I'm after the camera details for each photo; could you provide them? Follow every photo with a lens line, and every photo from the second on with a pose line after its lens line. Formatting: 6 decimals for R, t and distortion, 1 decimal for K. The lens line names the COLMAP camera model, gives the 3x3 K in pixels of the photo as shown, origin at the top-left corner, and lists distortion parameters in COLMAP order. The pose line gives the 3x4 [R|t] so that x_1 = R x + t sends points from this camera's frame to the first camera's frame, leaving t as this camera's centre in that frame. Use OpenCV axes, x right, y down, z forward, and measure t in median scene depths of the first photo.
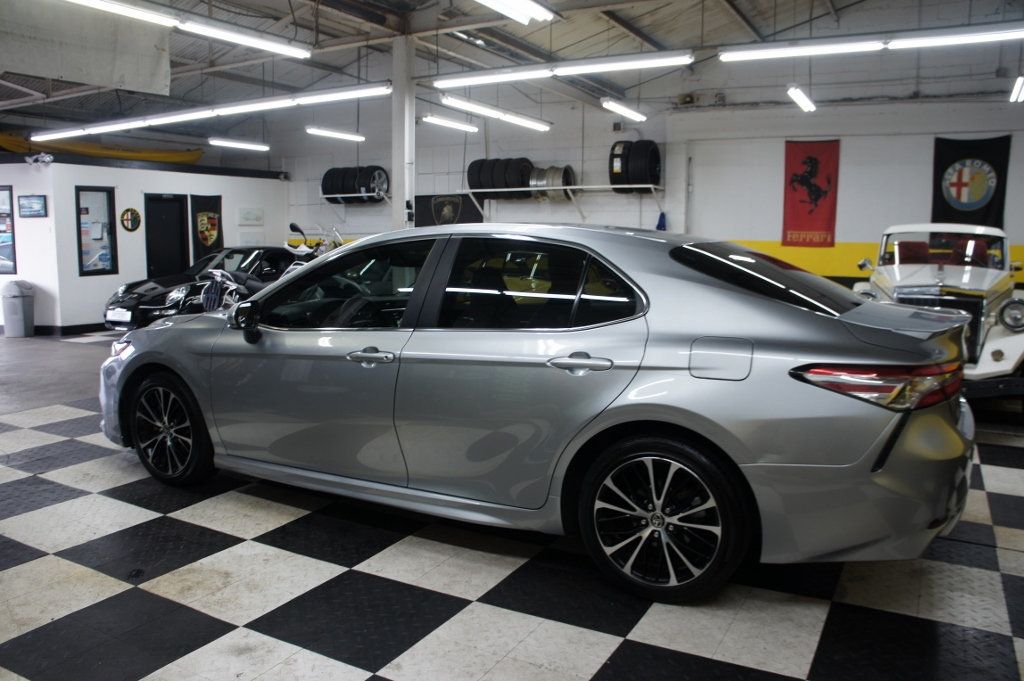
lens RADIAL K [[804.5, 0, 507.7], [0, 804.5, 337.8], [0, 0, 1]] dist [-0.183403, 0.135783]
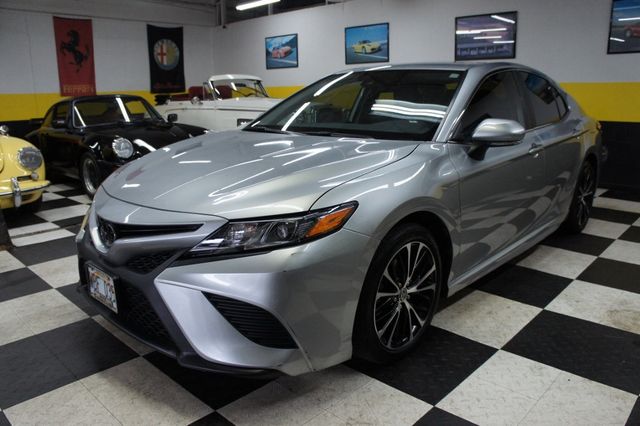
lens RADIAL K [[502.8, 0, 317.3], [0, 502.8, 211.3], [0, 0, 1]] dist [-0.183403, 0.135783]
pose [[0.244770, -0.229302, 0.942077, -0.374488], [0.132901, 0.970396, 0.201664, -0.033235], [-0.960429, 0.075842, 0.267999, 0.378741]]
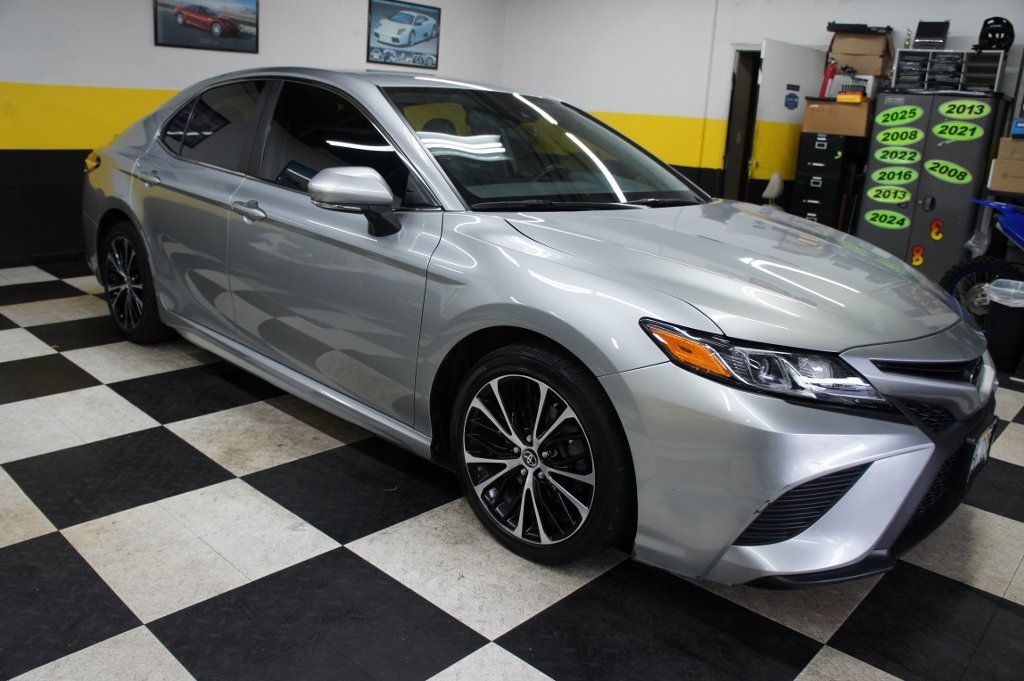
lens RADIAL K [[804.5, 0, 507.7], [0, 804.5, 337.8], [0, 0, 1]] dist [-0.183403, 0.135783]
pose [[-0.970654, -0.119260, 0.208823, -0.132435], [-0.031208, 0.923491, 0.382348, -0.080644], [-0.238445, 0.364611, -0.900113, 0.724341]]
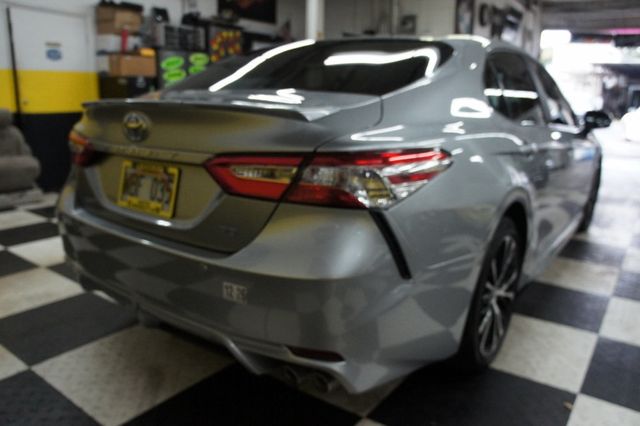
lens RADIAL K [[502.8, 0, 317.3], [0, 502.8, 211.3], [0, 0, 1]] dist [-0.183403, 0.135783]
pose [[-0.127712, 0.219970, -0.967111, 0.313647], [-0.141260, 0.961120, 0.237262, -0.019063], [0.981700, 0.166915, -0.091673, 0.361619]]
